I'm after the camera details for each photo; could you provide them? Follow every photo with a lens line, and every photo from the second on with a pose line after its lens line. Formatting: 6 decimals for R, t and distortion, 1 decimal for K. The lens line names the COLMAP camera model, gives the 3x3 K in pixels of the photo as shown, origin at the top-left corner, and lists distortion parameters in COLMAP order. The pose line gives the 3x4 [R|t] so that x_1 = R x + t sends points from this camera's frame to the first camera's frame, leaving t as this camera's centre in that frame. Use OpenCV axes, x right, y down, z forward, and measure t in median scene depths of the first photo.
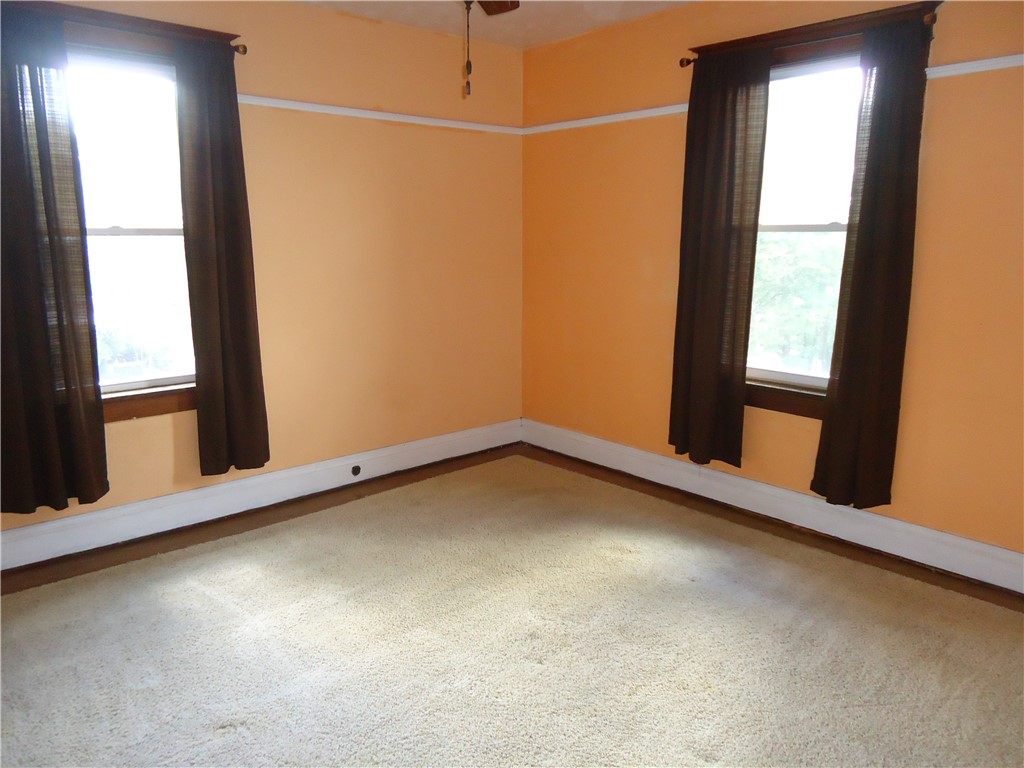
lens RADIAL K [[750.3, 0, 512.0], [0, 750.3, 384.0], [0, 0, 1]] dist [-0.003320, 0.000347]
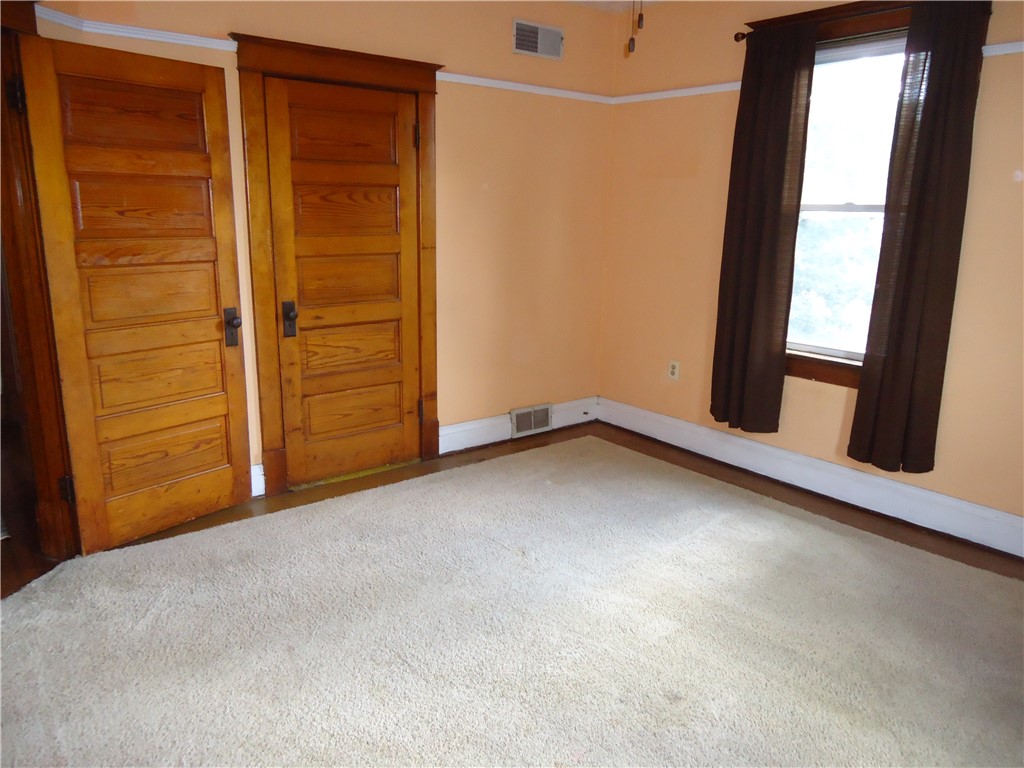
lens RADIAL K [[750.3, 0, 512.0], [0, 750.3, 384.0], [0, 0, 1]] dist [-0.003320, 0.000347]
pose [[-0.065476, 0.224477, -0.972277, 0.600745], [-0.213540, 0.948644, 0.233401, -0.111677], [0.974738, 0.222902, -0.014178, 0.601720]]
